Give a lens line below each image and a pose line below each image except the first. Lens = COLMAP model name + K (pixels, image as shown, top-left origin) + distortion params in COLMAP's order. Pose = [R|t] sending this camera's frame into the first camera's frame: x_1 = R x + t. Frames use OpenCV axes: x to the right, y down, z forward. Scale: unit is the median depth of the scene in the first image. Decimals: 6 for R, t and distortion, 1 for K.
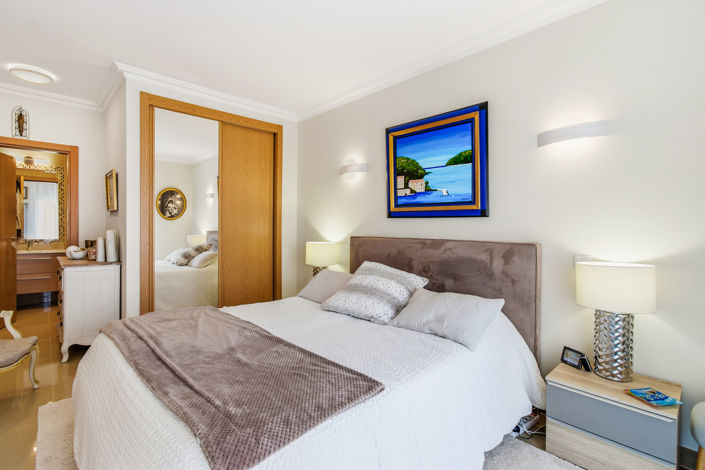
lens RADIAL K [[330.1, 0, 351.4], [0, 330.1, 232.3], [0, 0, 1]] dist [-0.003074, -0.001276]
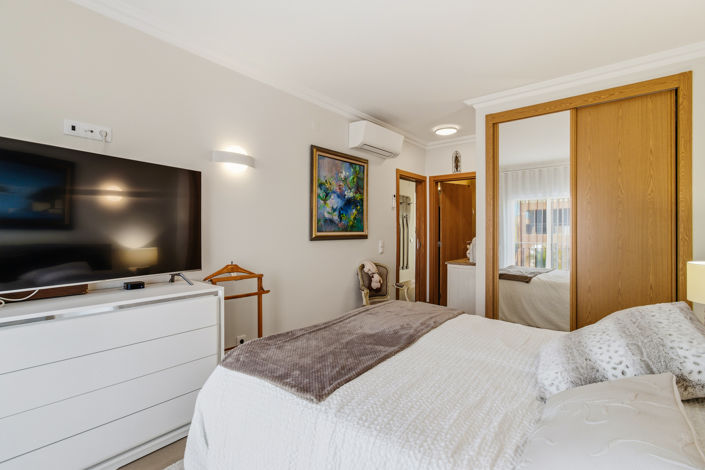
lens RADIAL K [[330.1, 0, 352.3], [0, 330.1, 231.8], [0, 0, 1]] dist [-0.003074, -0.001276]
pose [[0.117582, -0.002366, -0.993060, 0.310024], [-0.020575, 0.999777, -0.004818, -0.007652], [0.992850, 0.020999, 0.117508, 0.296693]]
